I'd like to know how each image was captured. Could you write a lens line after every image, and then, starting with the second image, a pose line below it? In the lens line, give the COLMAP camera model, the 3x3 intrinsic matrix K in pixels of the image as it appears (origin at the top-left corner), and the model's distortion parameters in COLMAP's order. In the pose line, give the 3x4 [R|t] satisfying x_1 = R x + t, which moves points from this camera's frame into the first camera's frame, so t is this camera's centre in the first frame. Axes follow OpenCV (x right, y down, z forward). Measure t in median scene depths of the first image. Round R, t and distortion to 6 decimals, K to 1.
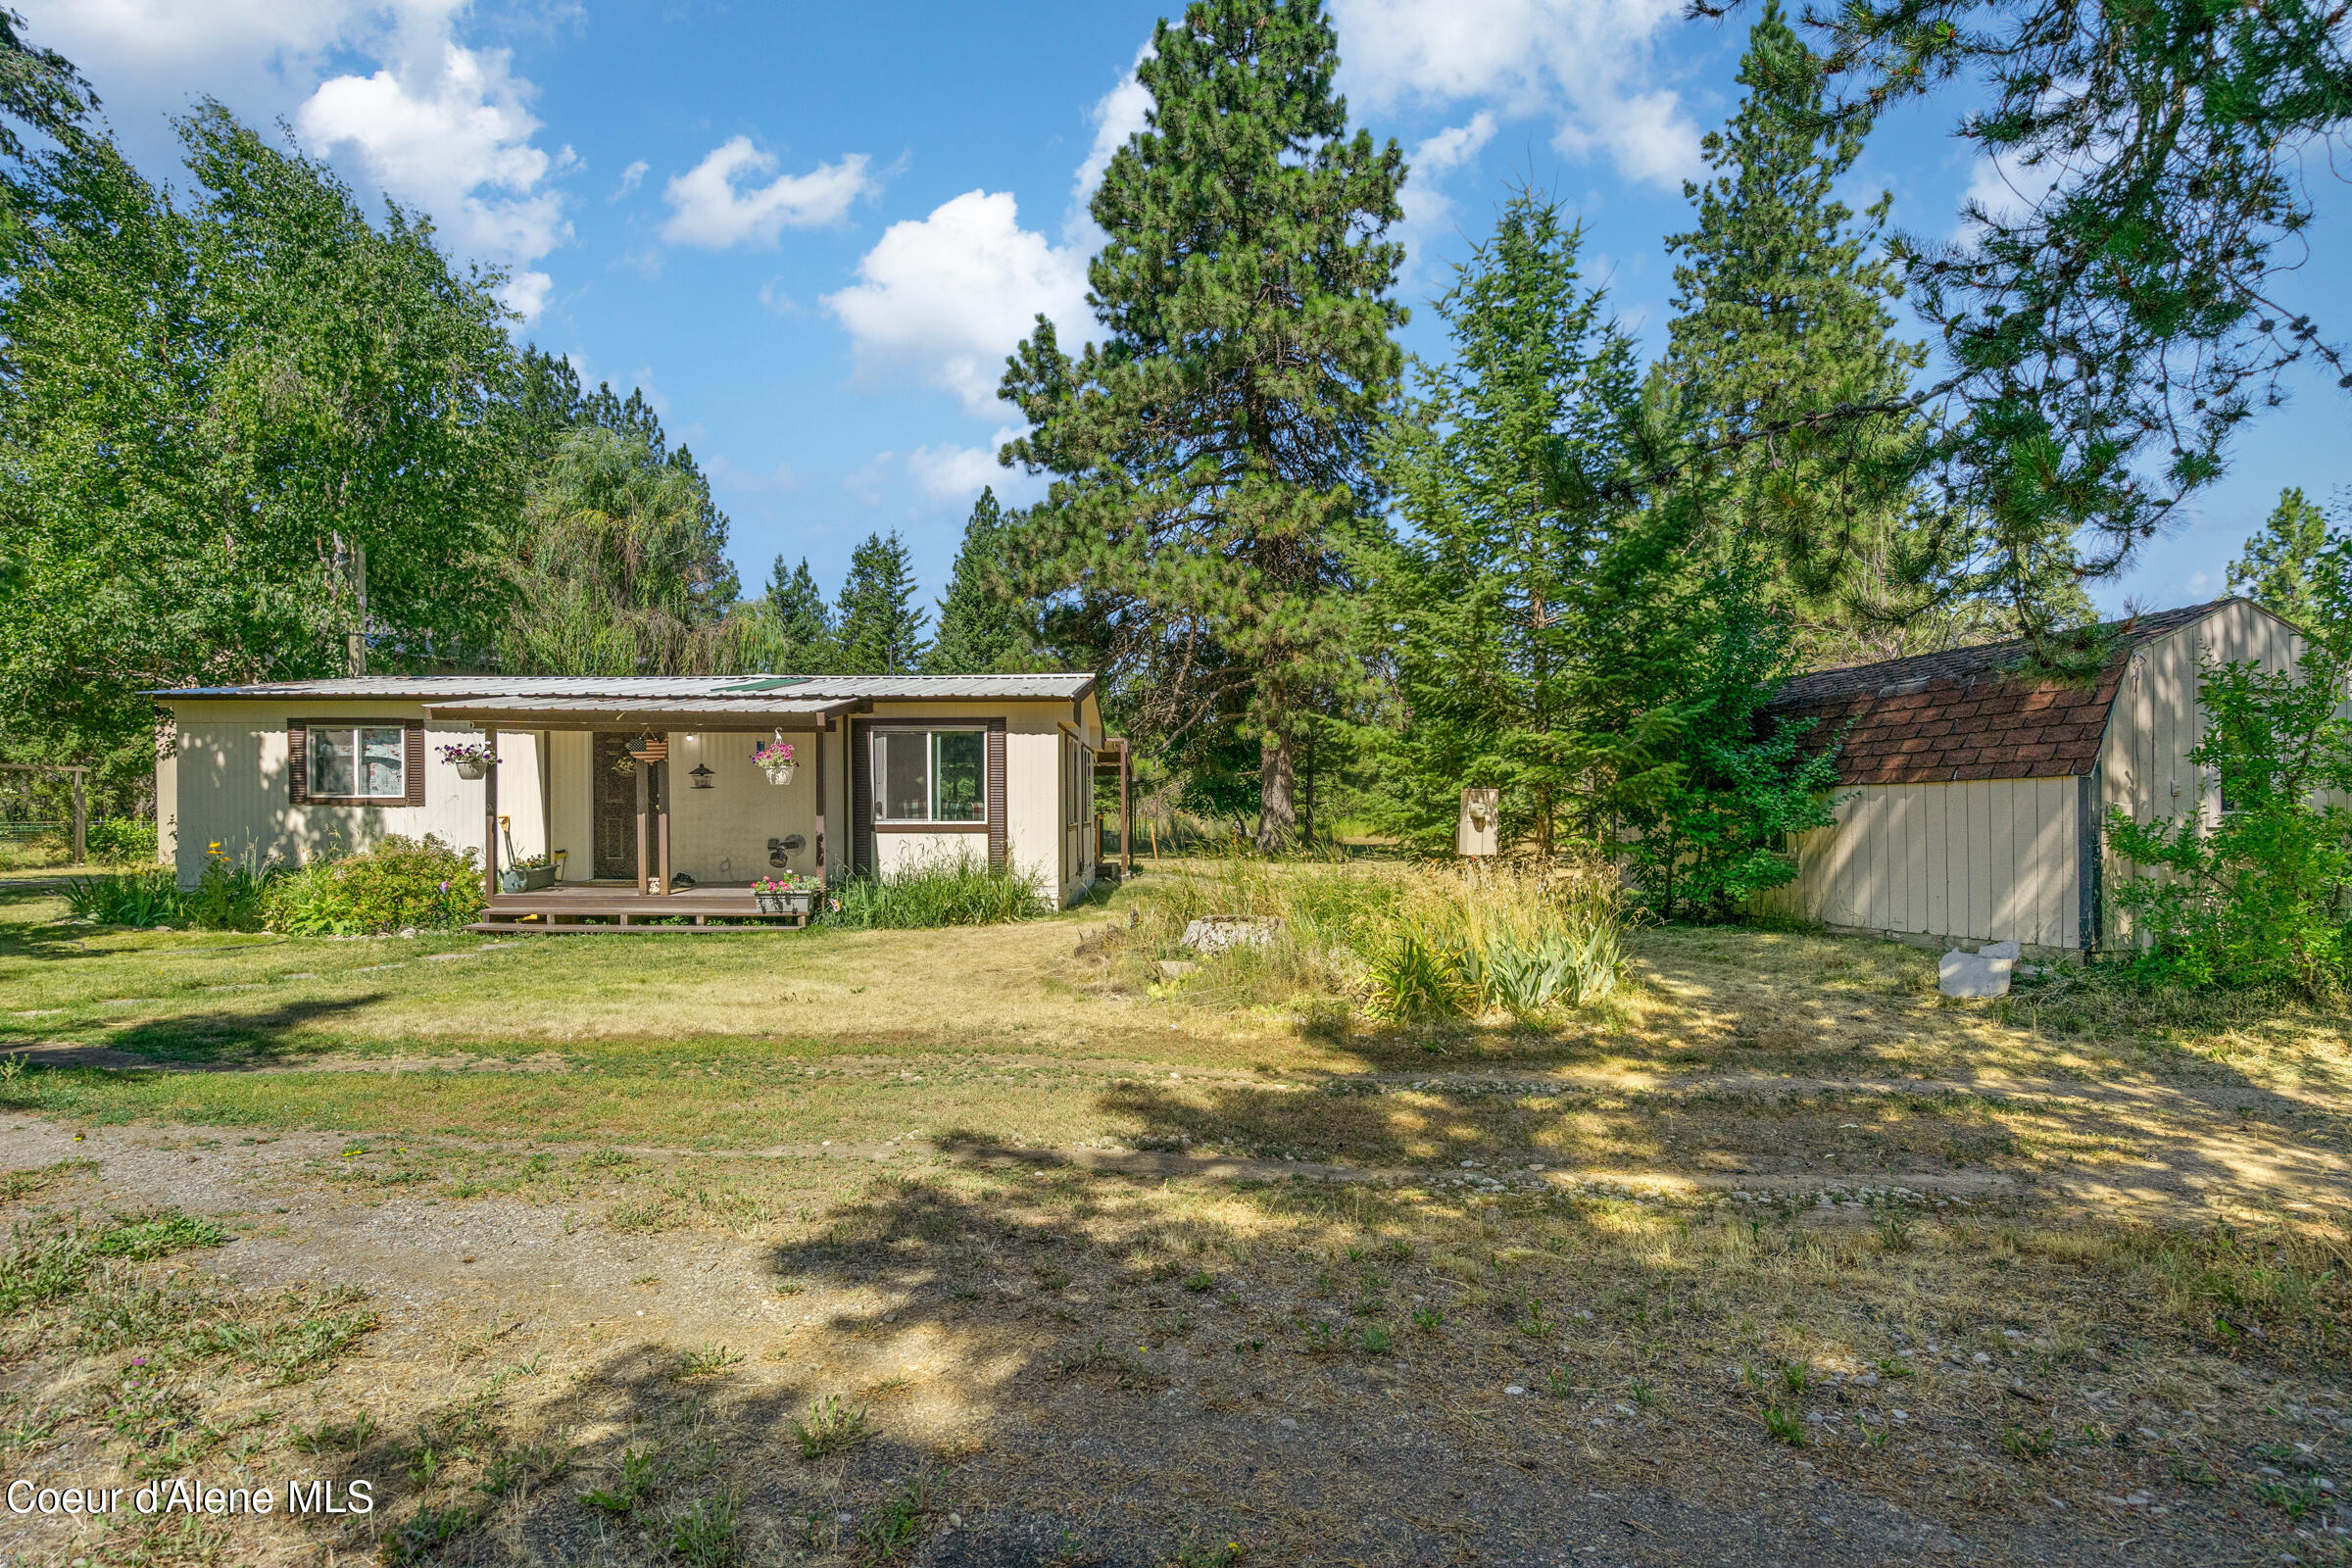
lens RADIAL K [[1176.9, 0, 1176.0], [0, 1176.9, 784.0], [0, 0, 1]] dist [0.017897, 0.000151]
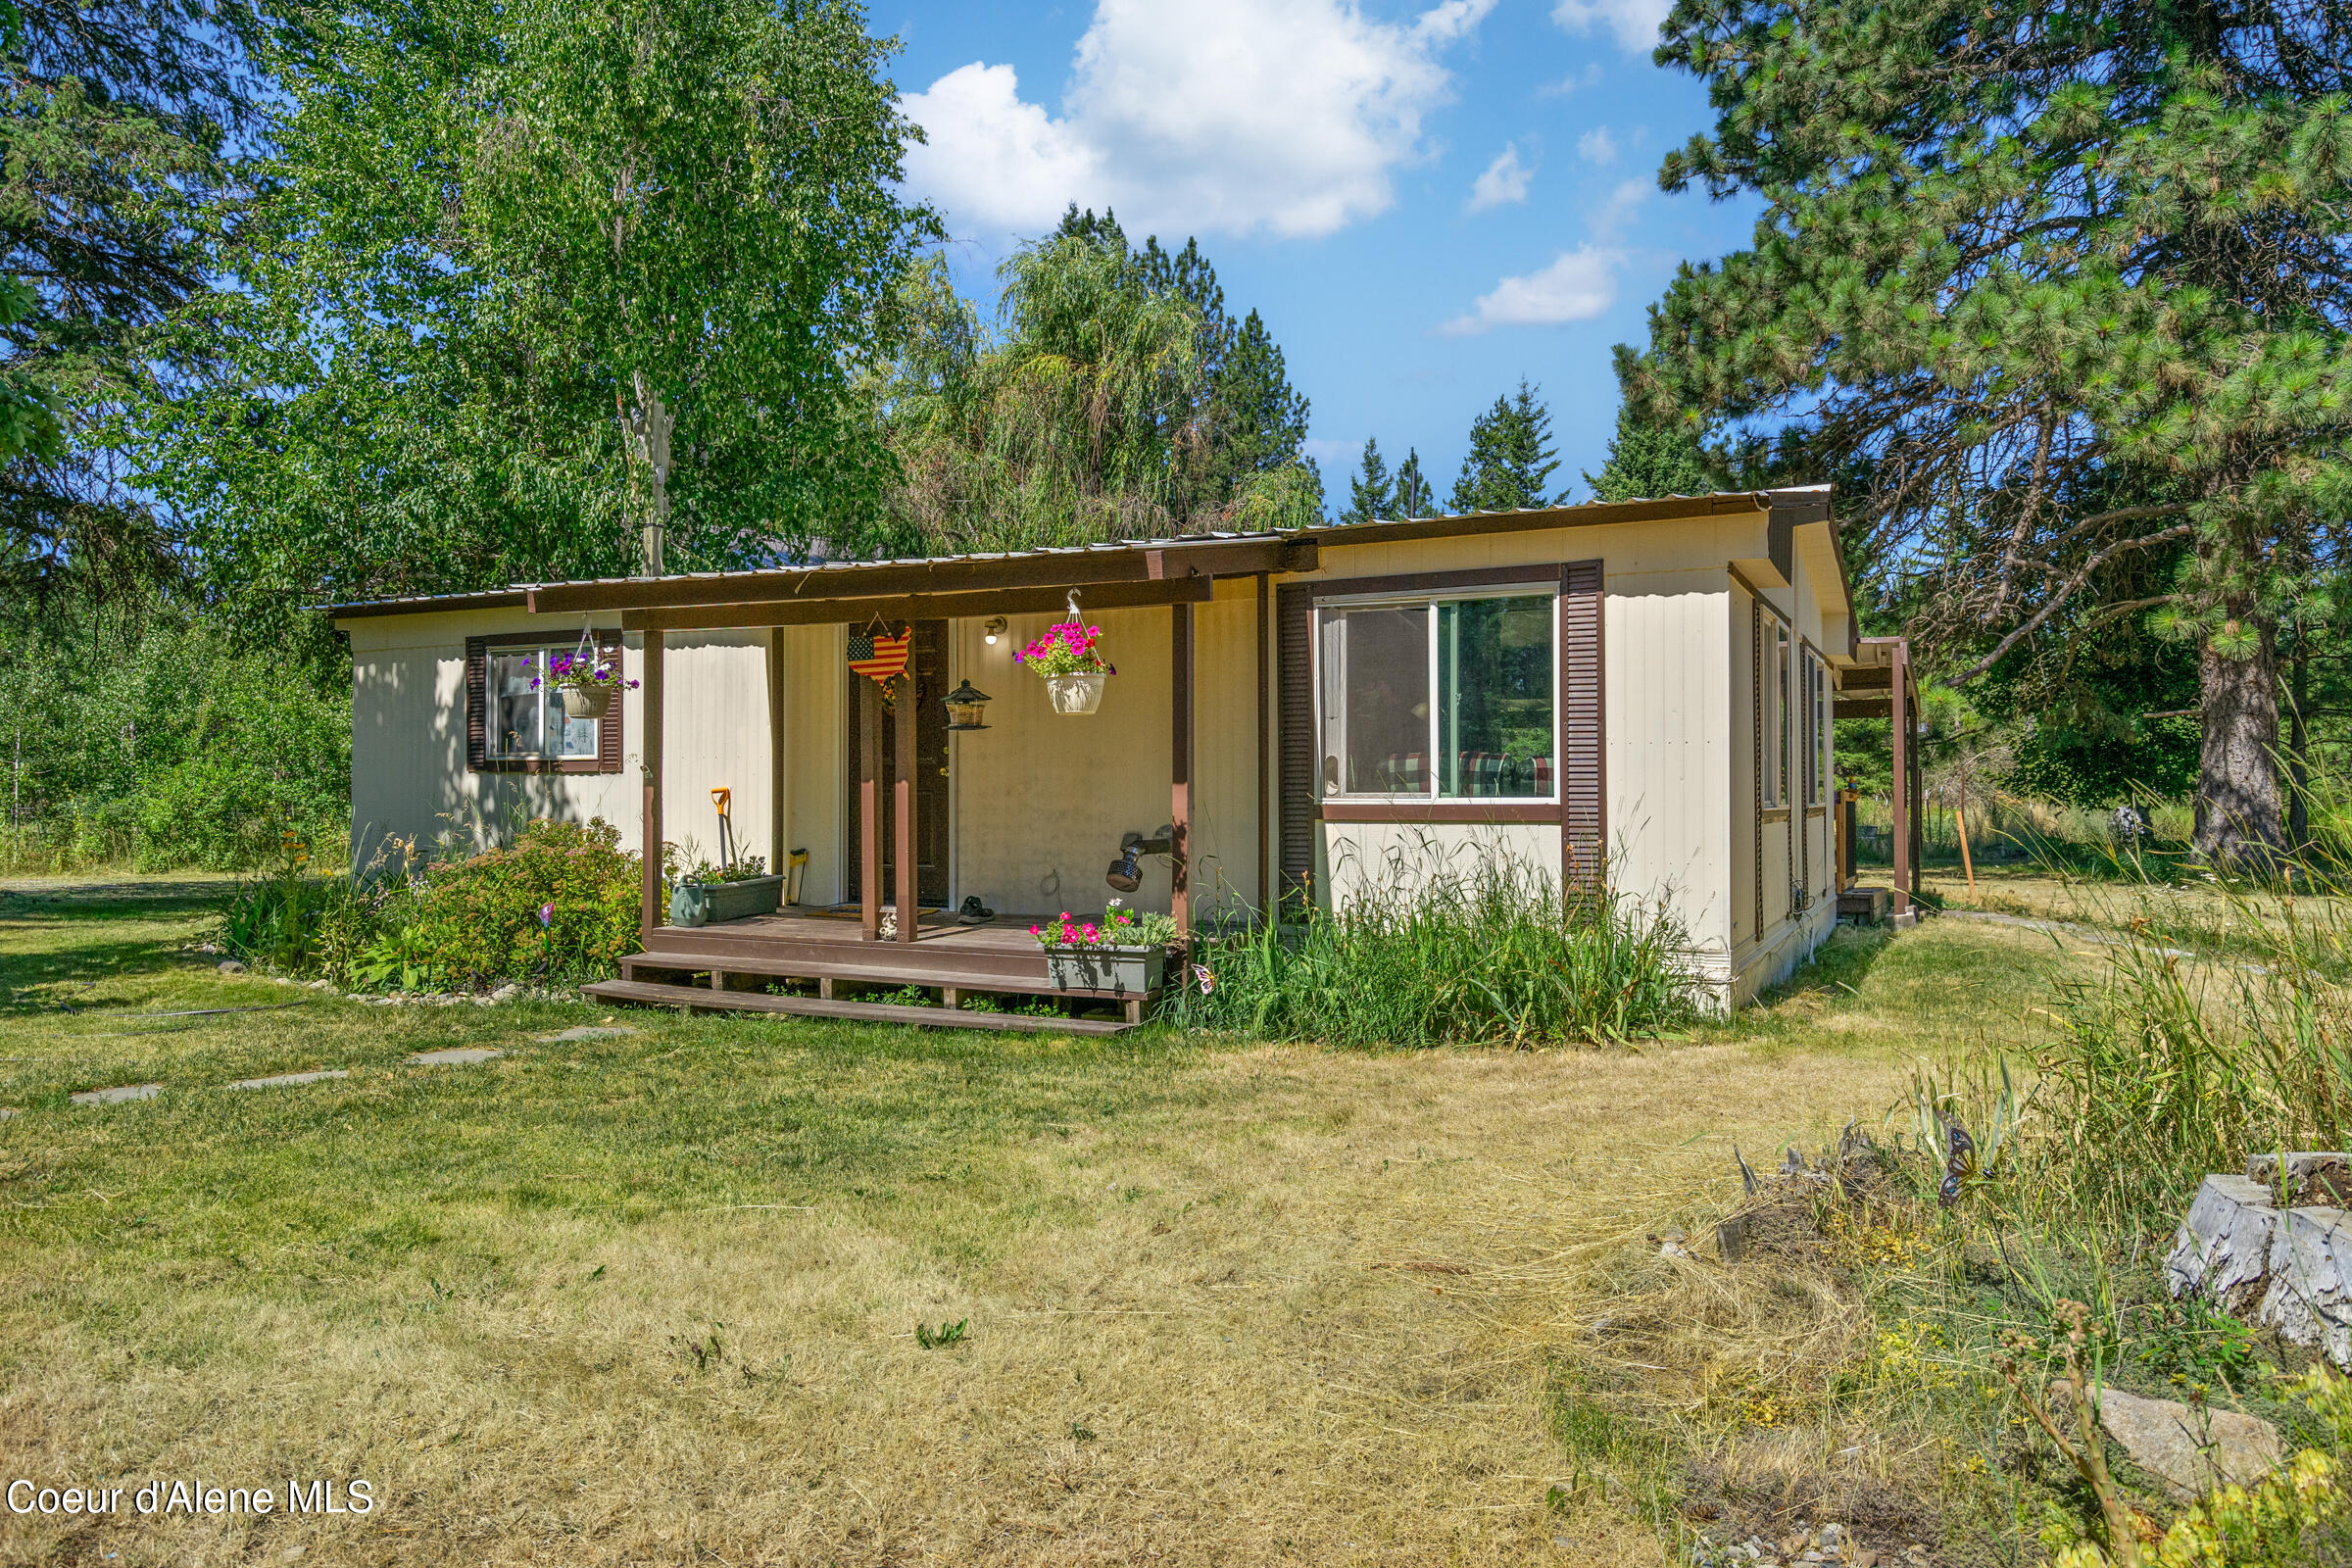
lens RADIAL K [[1601.8, 0, 1176.0], [0, 1601.8, 784.0], [0, 0, 1]] dist [0.016474, -0.002979]
pose [[0.893110, -0.004624, -0.449814, -0.010339], [0.010756, 0.999881, 0.011077, 0.010064], [0.449709, -0.014731, 0.893054, 0.218778]]
